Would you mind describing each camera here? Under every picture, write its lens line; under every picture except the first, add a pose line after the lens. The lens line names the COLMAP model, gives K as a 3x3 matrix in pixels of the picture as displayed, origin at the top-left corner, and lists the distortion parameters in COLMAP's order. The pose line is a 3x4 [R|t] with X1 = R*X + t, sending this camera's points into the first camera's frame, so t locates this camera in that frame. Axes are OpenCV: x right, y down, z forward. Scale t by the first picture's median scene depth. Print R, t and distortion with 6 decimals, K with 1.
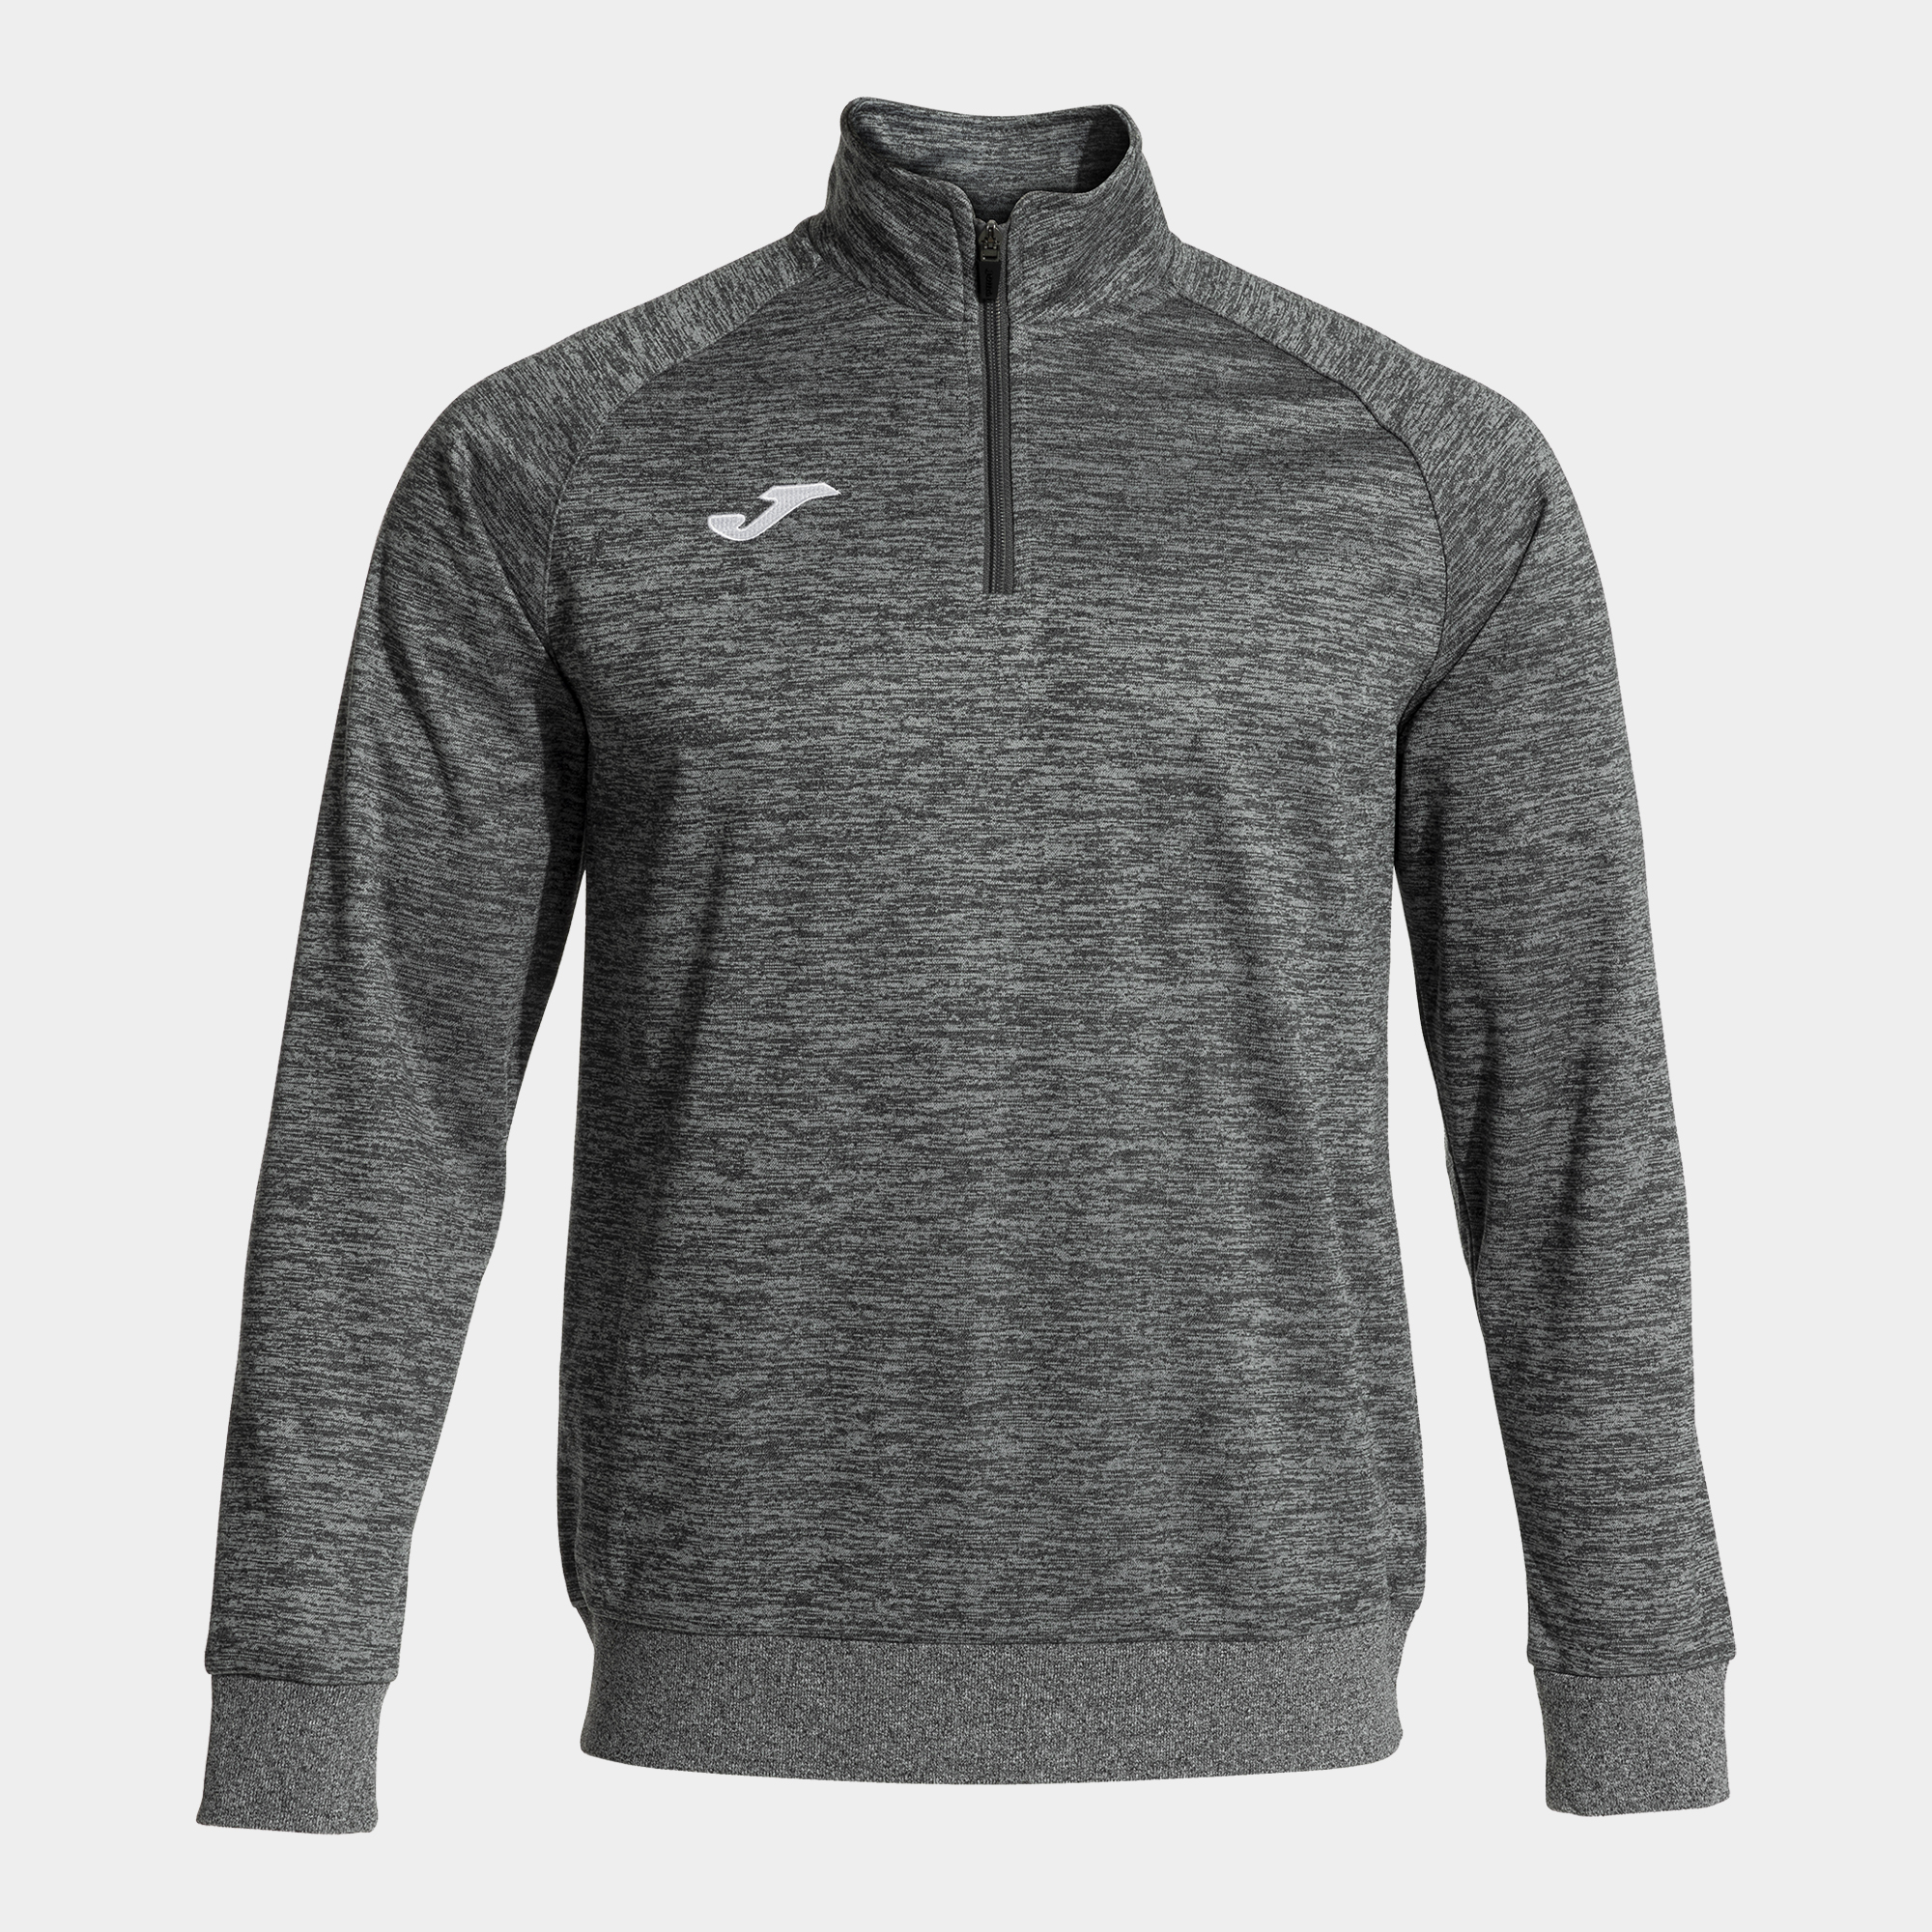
lens RADIAL K [[7816.8, 0, 965.5], [0, 7816.8, 966.9], [0, 0, 1]] dist [0.031742, 0.000000]
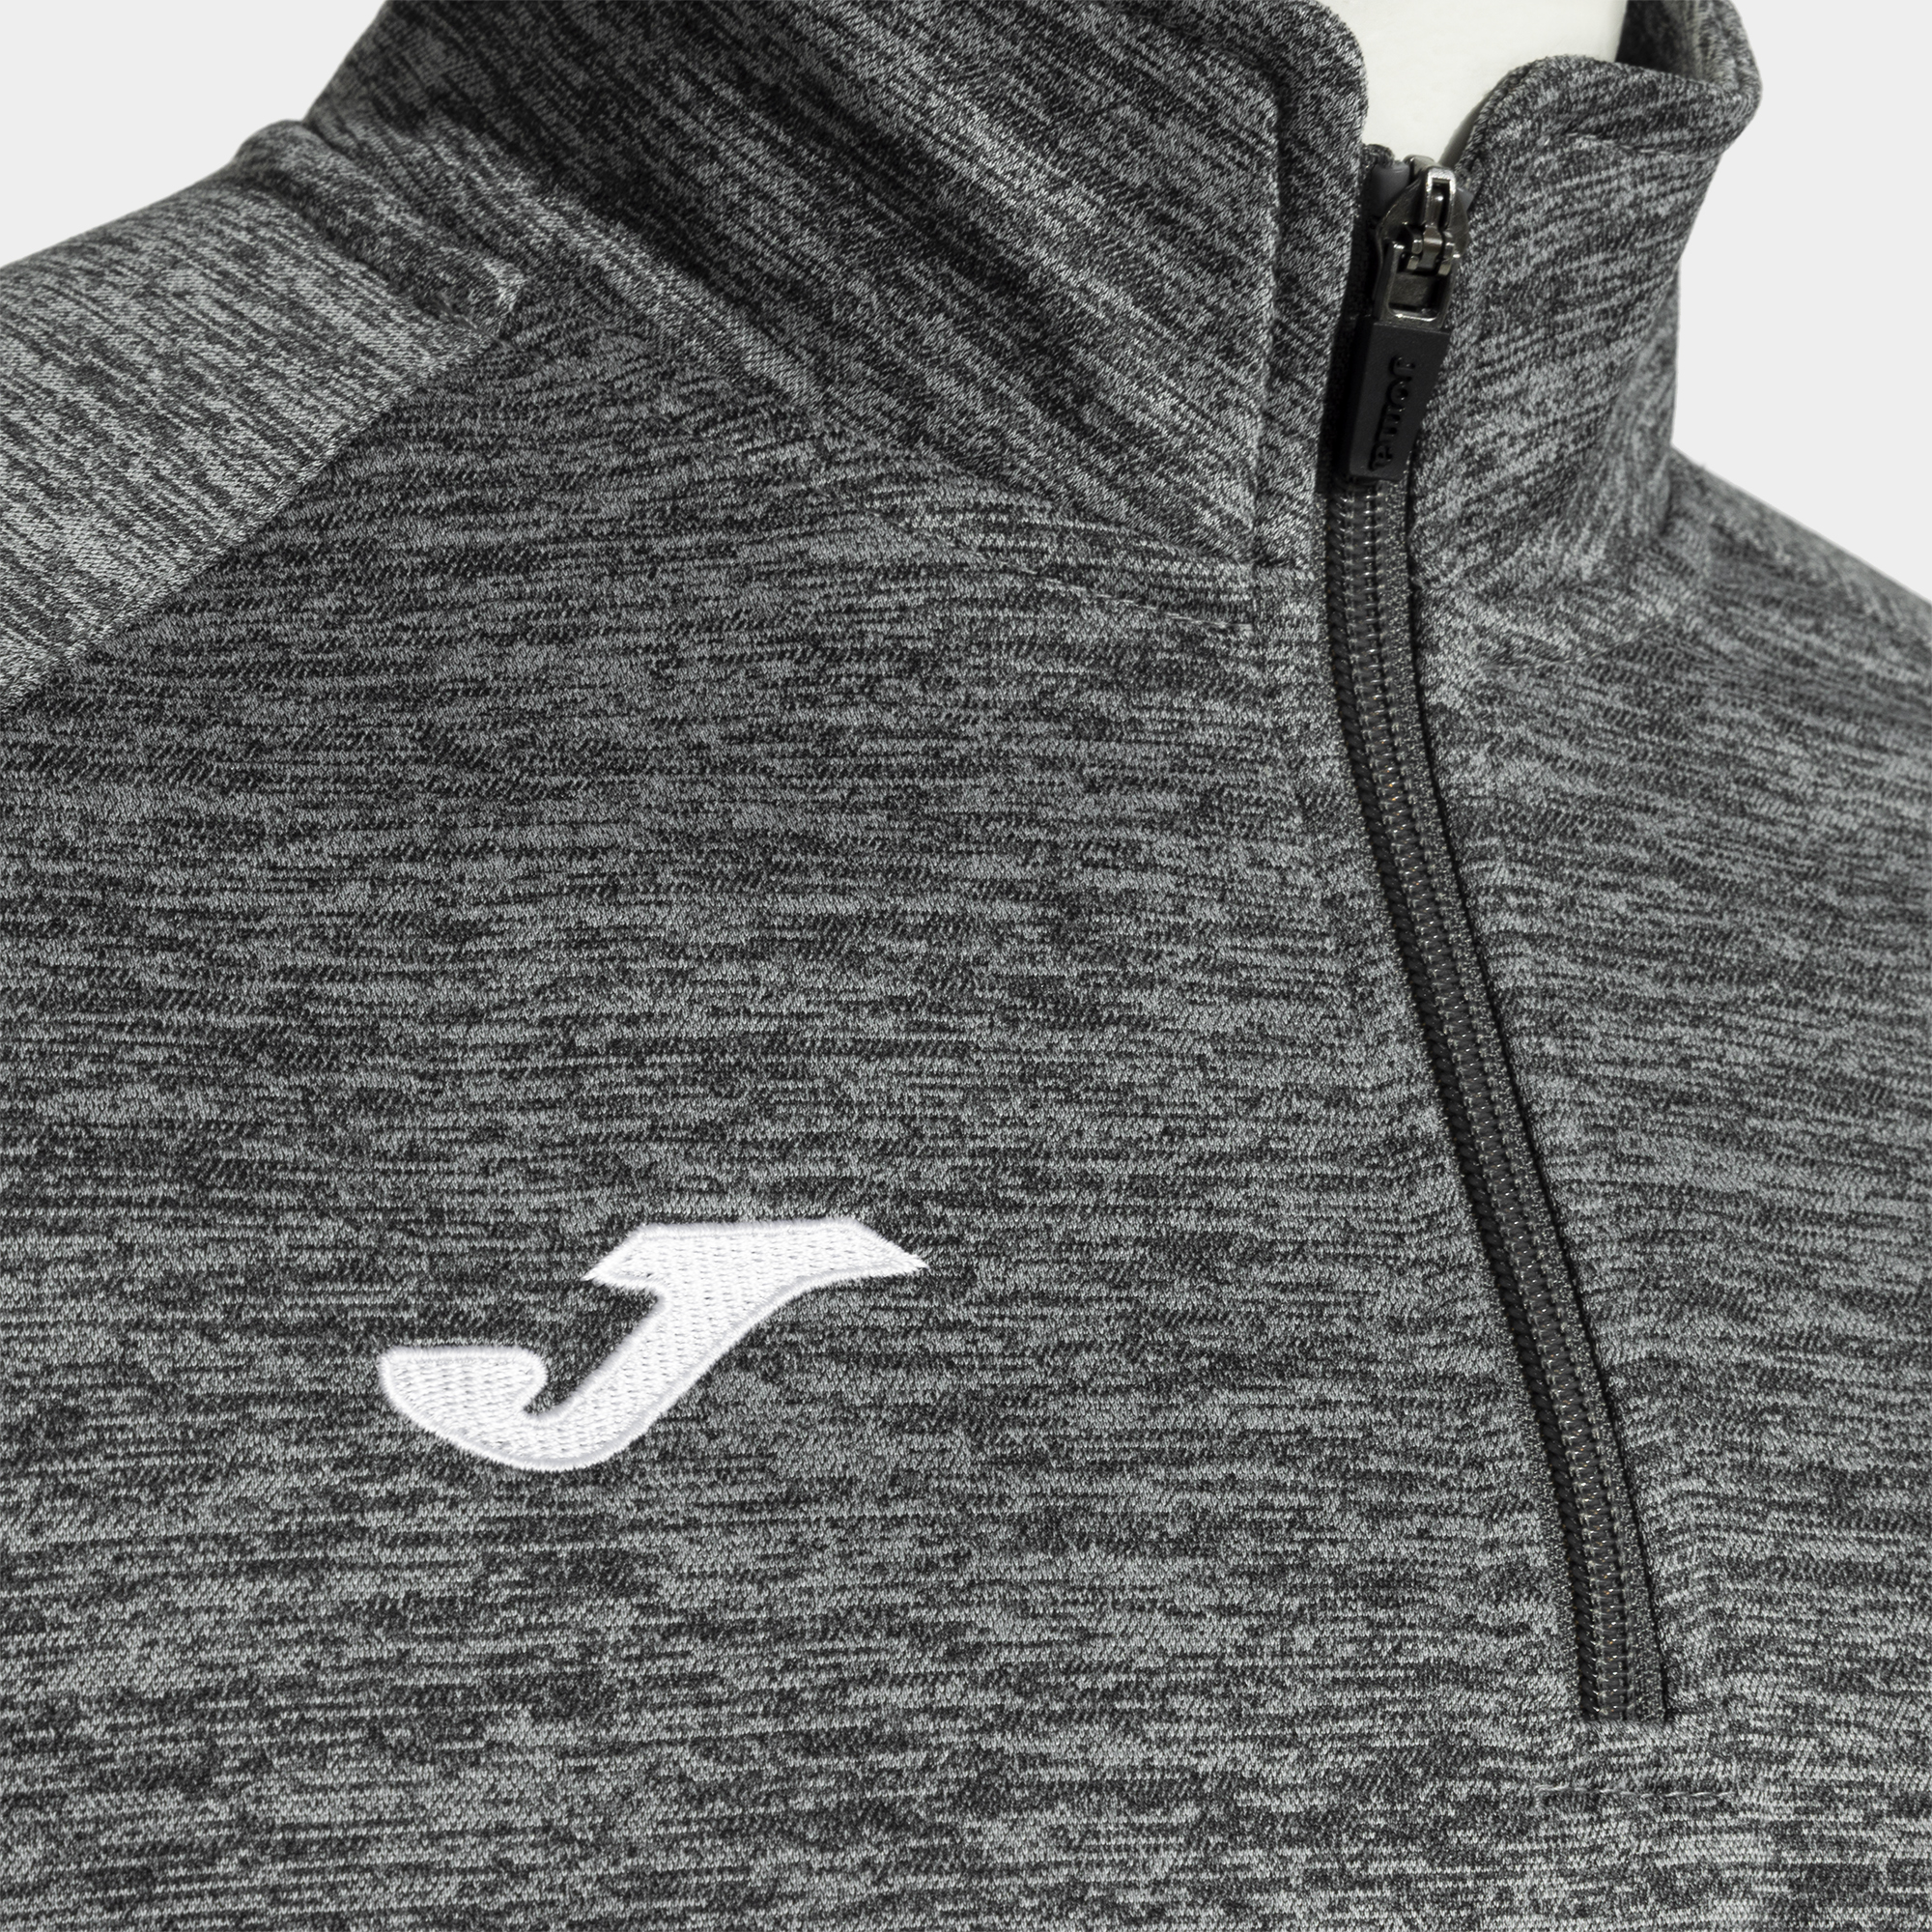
lens RADIAL K [[7816.8, 0, 968.4], [0, 7816.8, 964.0], [0, 0, 1]] dist [0.031742, 0.000000]
pose [[0.859193, 0.043654, 0.509786, -0.132143], [-0.007825, 0.997358, -0.072218, -0.052879], [-0.511592, 0.058061, 0.857265, 0.801905]]
